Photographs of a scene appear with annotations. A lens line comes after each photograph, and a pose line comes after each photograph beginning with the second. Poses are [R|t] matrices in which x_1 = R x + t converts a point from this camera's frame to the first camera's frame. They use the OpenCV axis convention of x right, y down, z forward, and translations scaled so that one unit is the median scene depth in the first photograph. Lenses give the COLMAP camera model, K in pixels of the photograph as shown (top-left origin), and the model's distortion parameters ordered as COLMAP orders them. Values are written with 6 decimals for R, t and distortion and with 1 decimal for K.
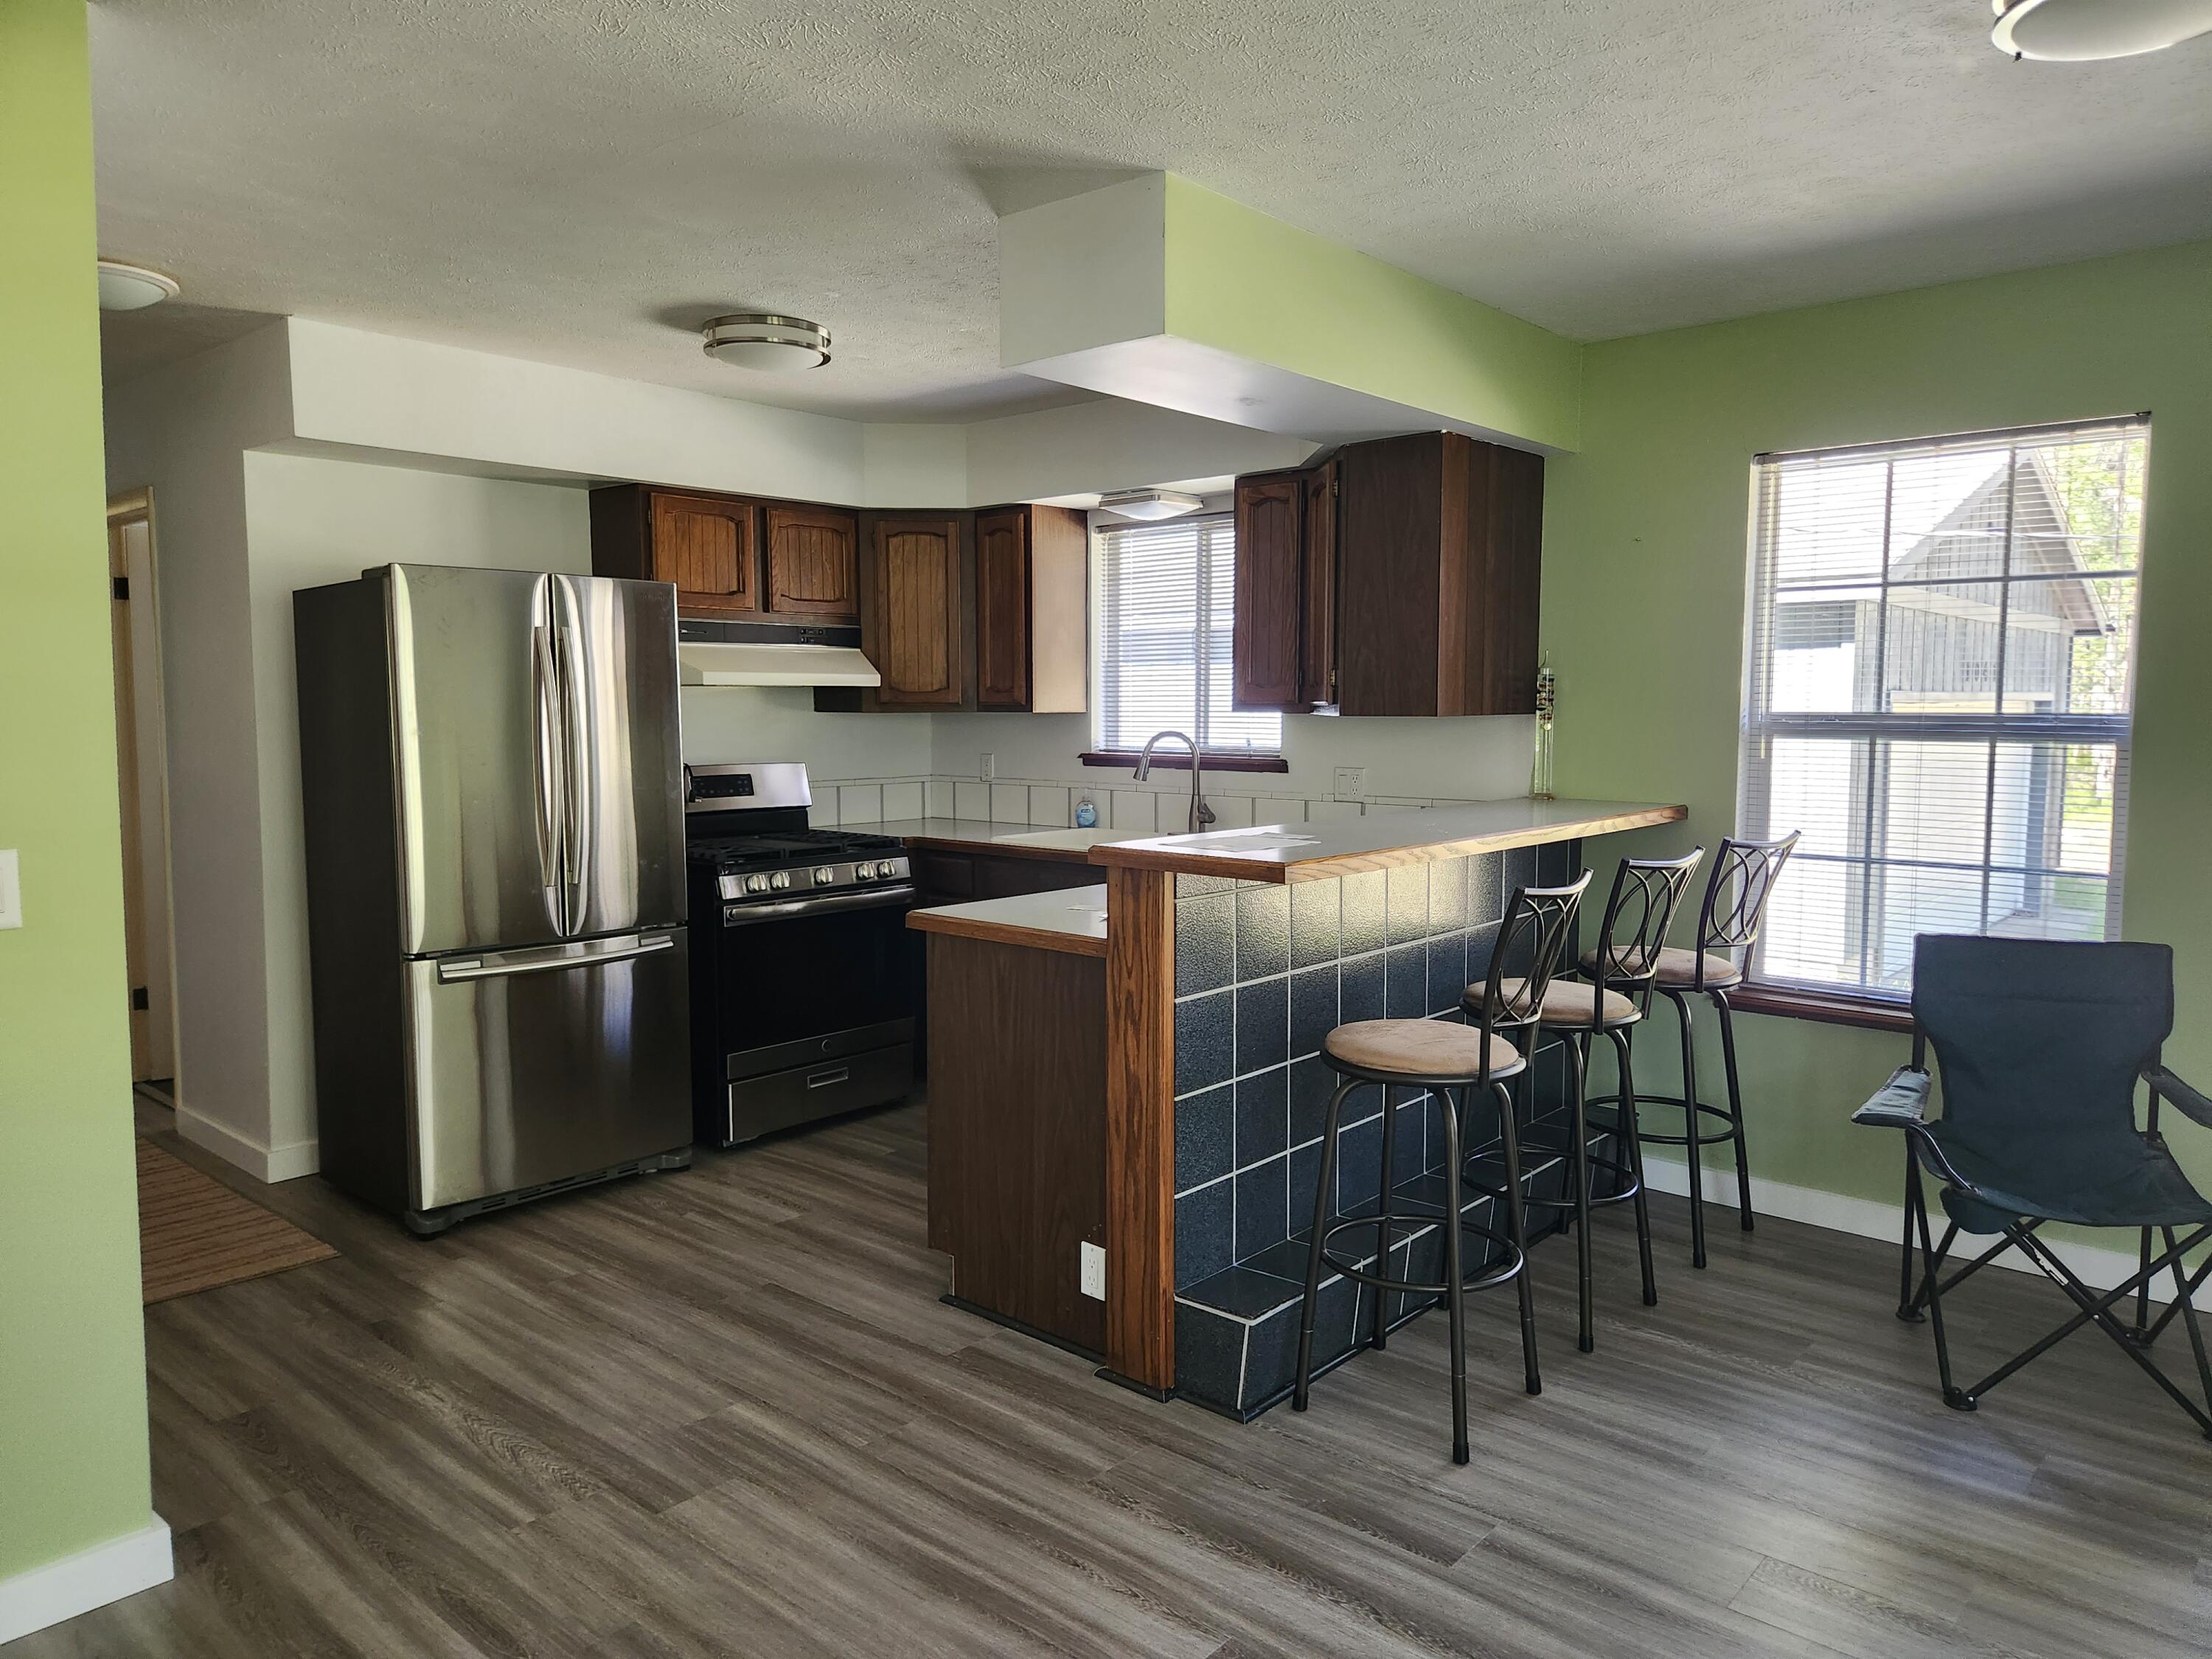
lens RADIAL K [[1495.9, 0, 1117.1], [0, 1495.9, 816.7], [0, 0, 1]] dist [0.071734, -0.075597]
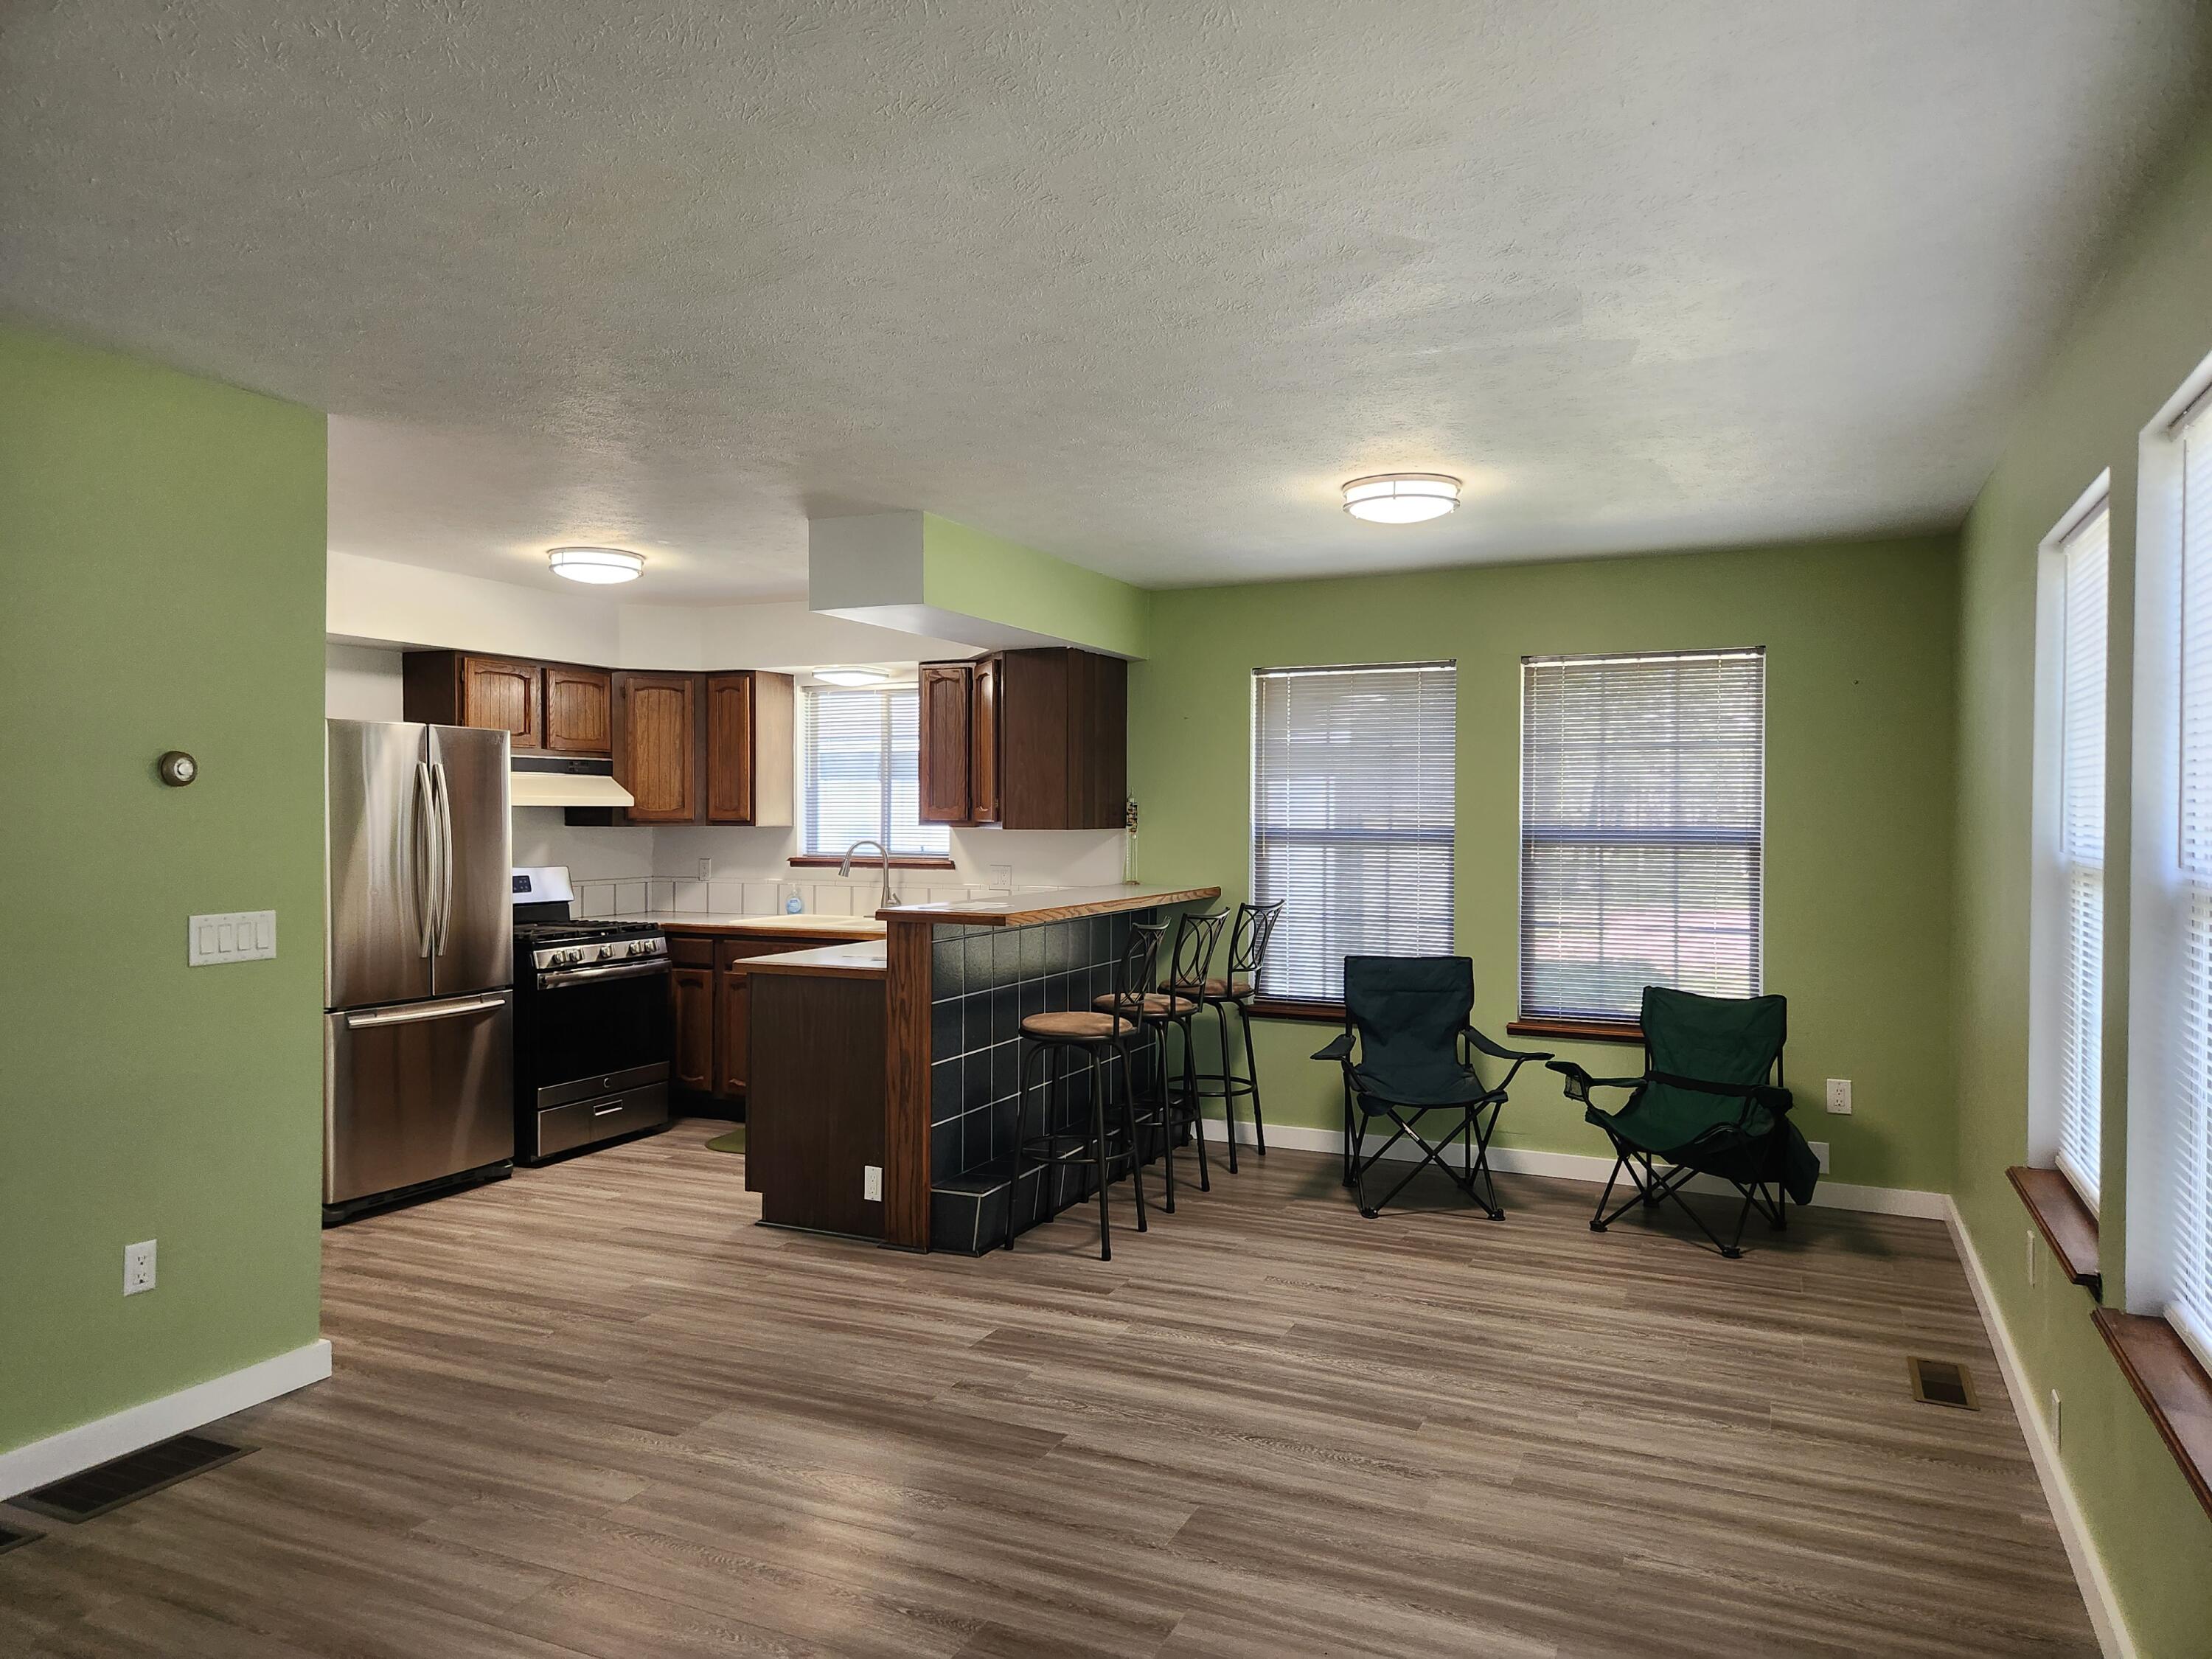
lens RADIAL K [[1454.5, 0, 1108.7], [0, 1454.5, 800.4], [0, 0, 1]] dist [0.075728, -0.070899]
pose [[0.959937, 0.006418, 0.280143, -0.164695], [0.017980, 0.996267, -0.084434, 0.029770], [-0.279639, 0.086089, 0.956238, -0.438270]]
